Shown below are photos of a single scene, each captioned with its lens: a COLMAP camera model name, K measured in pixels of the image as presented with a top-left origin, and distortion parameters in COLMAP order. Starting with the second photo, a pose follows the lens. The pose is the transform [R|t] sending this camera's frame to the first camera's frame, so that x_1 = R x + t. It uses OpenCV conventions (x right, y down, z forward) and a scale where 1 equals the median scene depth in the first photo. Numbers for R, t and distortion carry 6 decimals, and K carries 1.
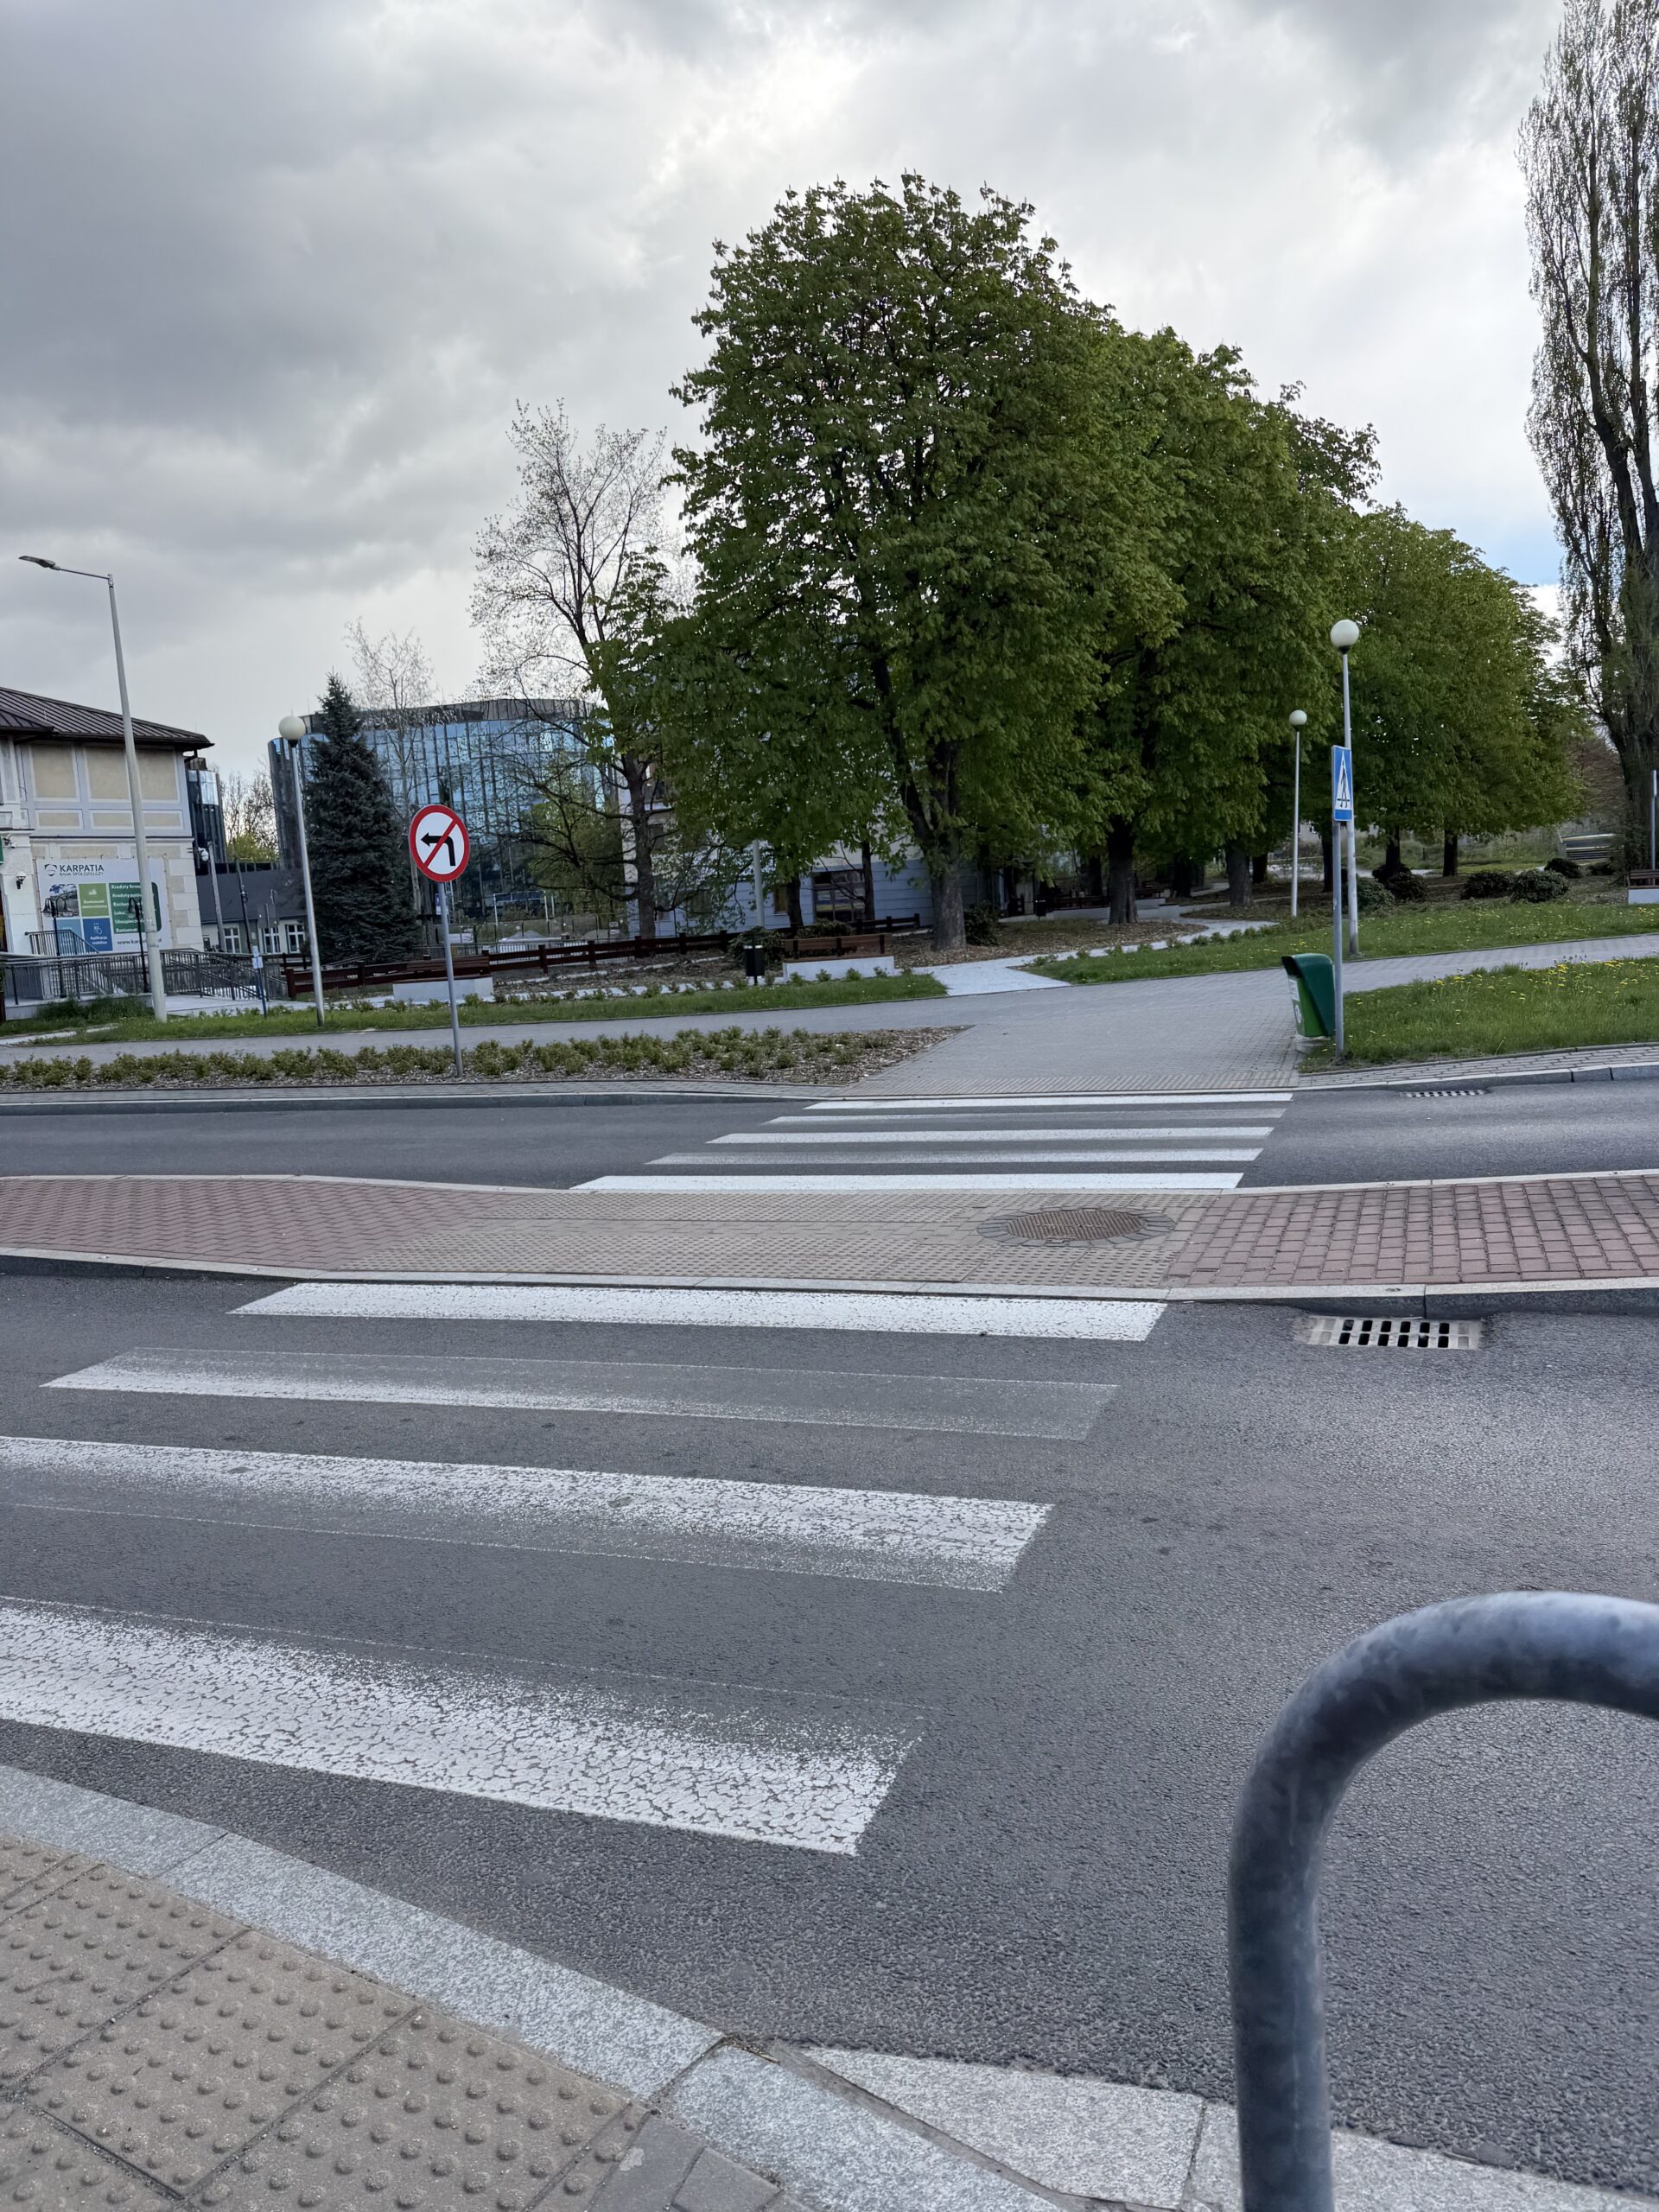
lens RADIAL K [[1622.5, 0, 829.5], [0, 1622.5, 1106.0], [0, 0, 1]] dist [0.224629, -0.396385]
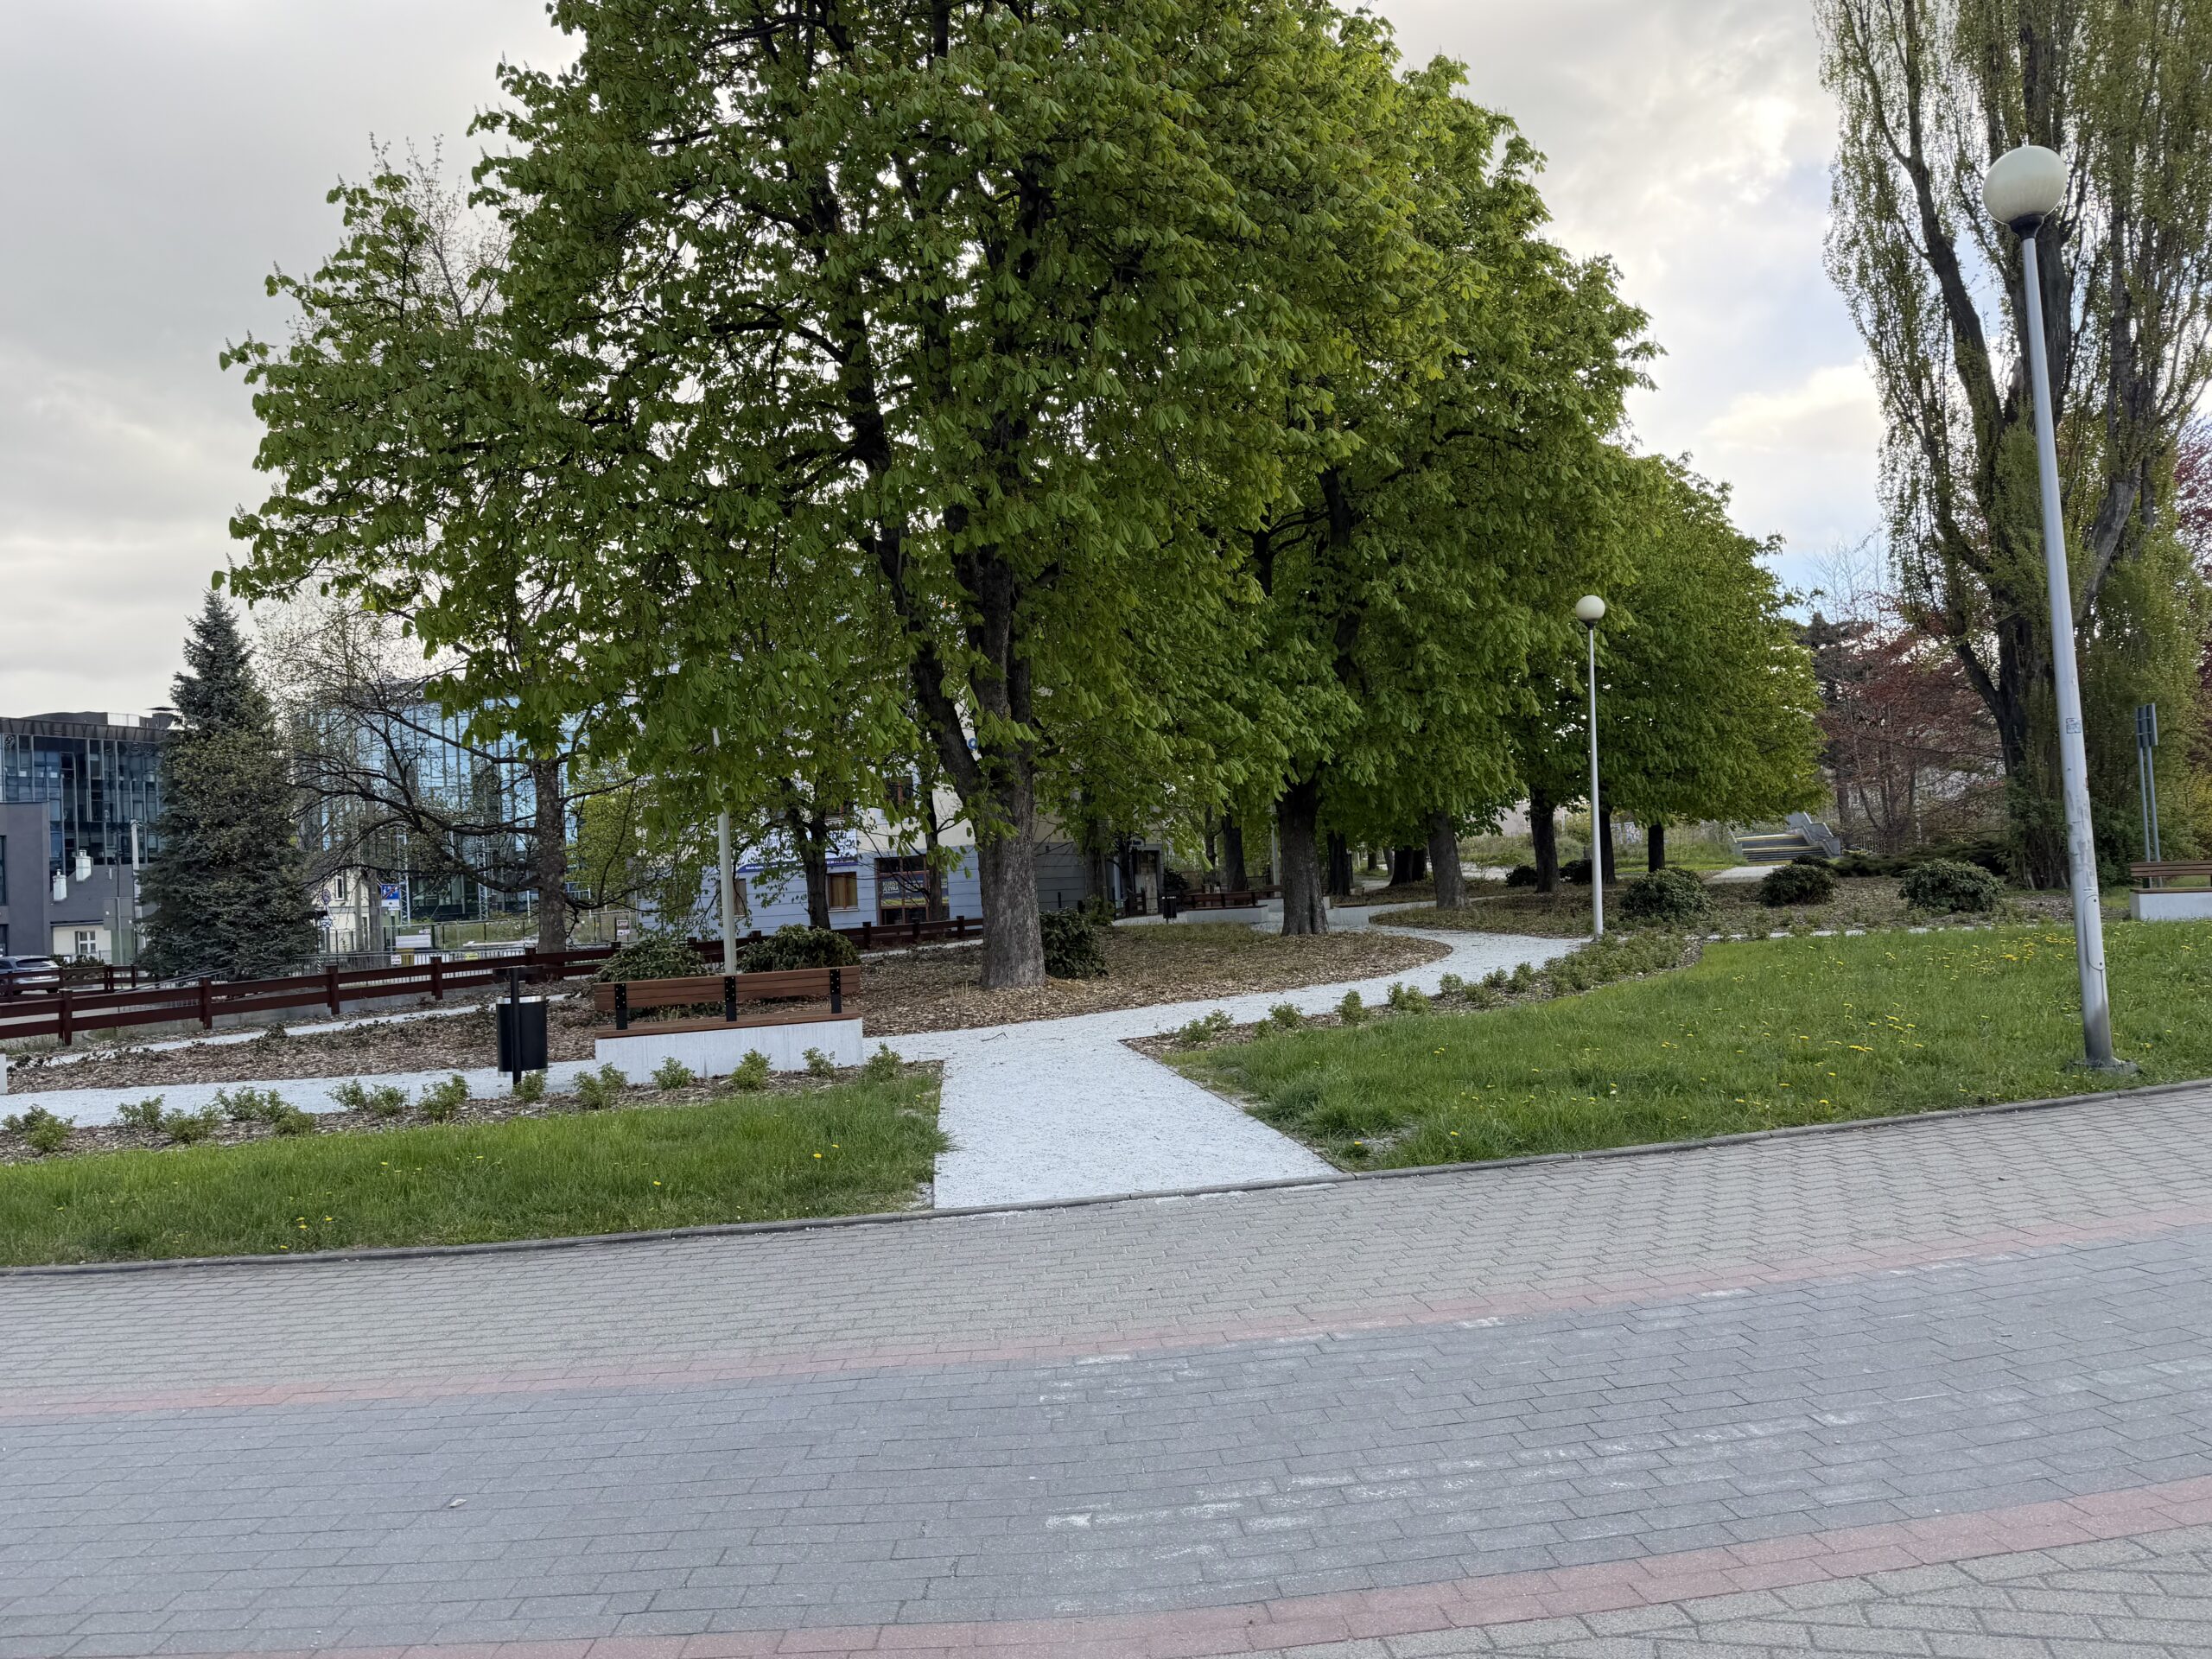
lens RADIAL K [[1528.3, 0, 1106.0], [0, 1528.3, 829.5], [0, 0, 1]] dist [-0.025033, 0.007593]
pose [[0.995480, 0.012447, 0.094154, 0.047973], [0.003549, 0.985807, -0.167845, -0.053683], [-0.094907, 0.167420, 0.981307, 0.429944]]
